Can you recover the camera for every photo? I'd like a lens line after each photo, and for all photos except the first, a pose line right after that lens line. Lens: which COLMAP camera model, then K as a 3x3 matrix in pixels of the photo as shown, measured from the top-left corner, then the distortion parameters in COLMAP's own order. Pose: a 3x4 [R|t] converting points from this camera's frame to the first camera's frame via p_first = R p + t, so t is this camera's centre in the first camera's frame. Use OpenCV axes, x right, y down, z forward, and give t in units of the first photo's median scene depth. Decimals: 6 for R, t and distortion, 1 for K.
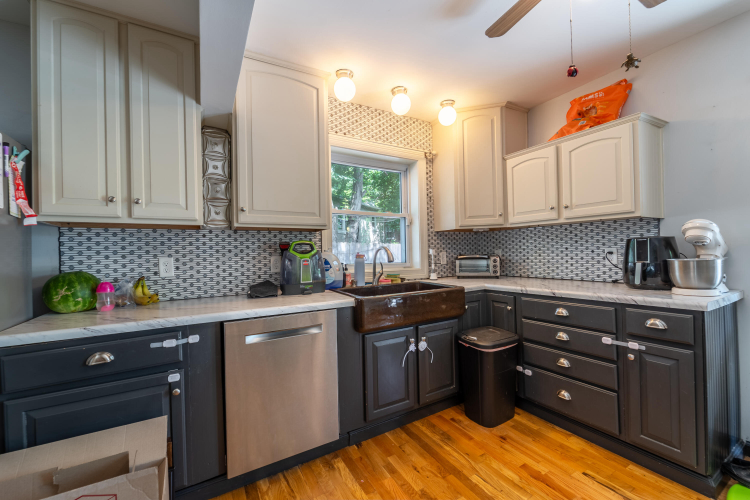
lens RADIAL K [[304.1, 0, 375.0], [0, 304.1, 250.0], [0, 0, 1]] dist [0.000800, -0.000479]
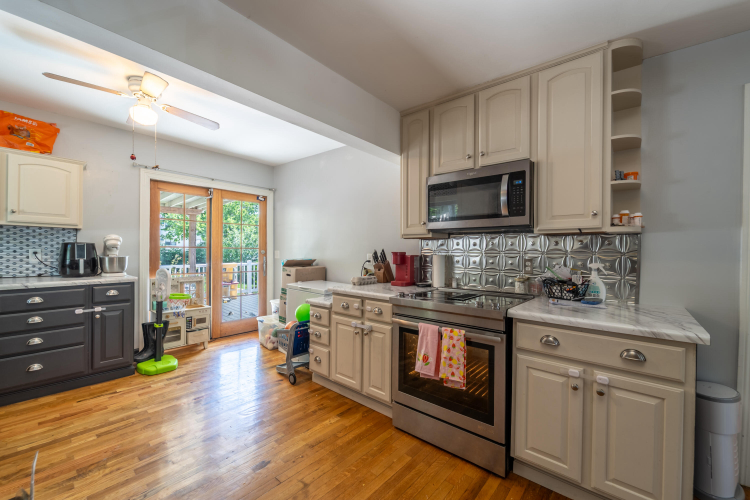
lens RADIAL K [[304.1, 0, 375.0], [0, 304.1, 250.0], [0, 0, 1]] dist [0.000800, -0.000479]
pose [[-0.330255, 0.020597, 0.943667, -0.999977], [-0.010634, 0.999617, -0.025539, 0.017615], [-0.943832, -0.018469, -0.329909, 0.116047]]
